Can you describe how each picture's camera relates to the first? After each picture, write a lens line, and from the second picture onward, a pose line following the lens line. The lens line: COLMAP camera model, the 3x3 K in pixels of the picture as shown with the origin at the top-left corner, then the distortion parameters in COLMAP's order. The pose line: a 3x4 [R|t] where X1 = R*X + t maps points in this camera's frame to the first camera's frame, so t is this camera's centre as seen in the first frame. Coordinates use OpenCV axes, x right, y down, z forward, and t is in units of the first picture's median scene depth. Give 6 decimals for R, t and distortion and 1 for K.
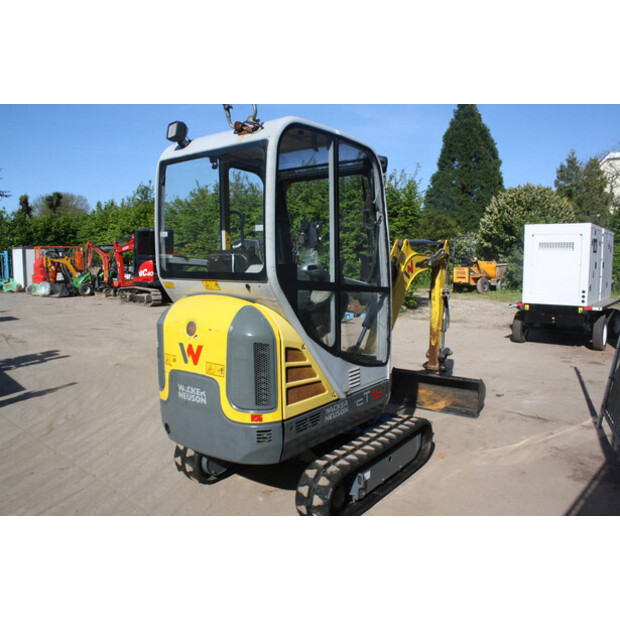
lens RADIAL K [[528.2, 0, 310.8], [0, 528.2, 324.3], [0, 0, 1]] dist [-0.170138, 0.148999]
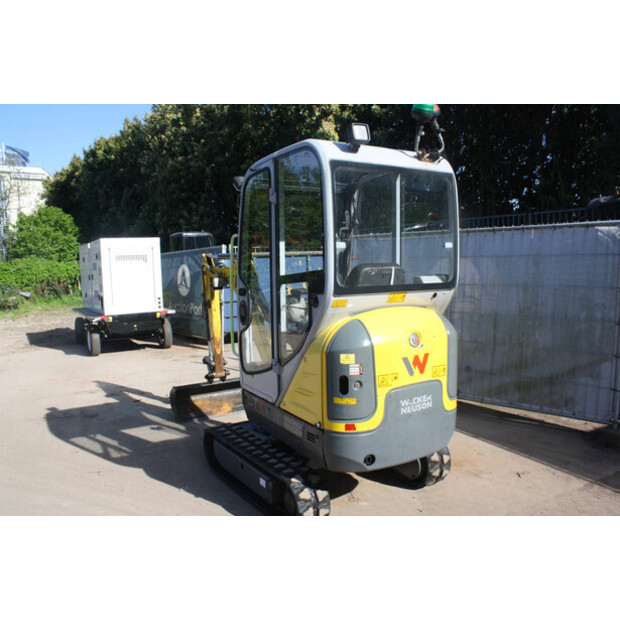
lens RADIAL K [[519.4, 0, 321.6], [0, 519.4, 330.9], [0, 0, 1]] dist [-0.117726, 0.135224]
pose [[0.328109, -0.130706, 0.935554, -1.123005], [0.141716, 0.985984, 0.088051, -0.113620], [-0.933949, 0.103693, 0.342033, 0.750579]]
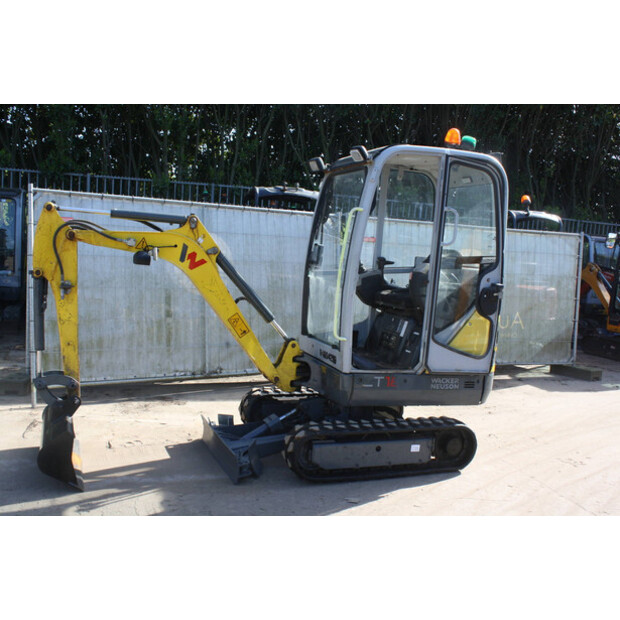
lens RADIAL K [[645.1, 0, 310.3], [0, 645.1, 323.3], [0, 0, 1]] dist [-0.099800, 0.011107]
pose [[-0.847018, -0.111264, 0.519789, -0.714536], [0.010714, 0.974076, 0.225966, -0.323487], [-0.531456, 0.196967, -0.823868, 2.523405]]
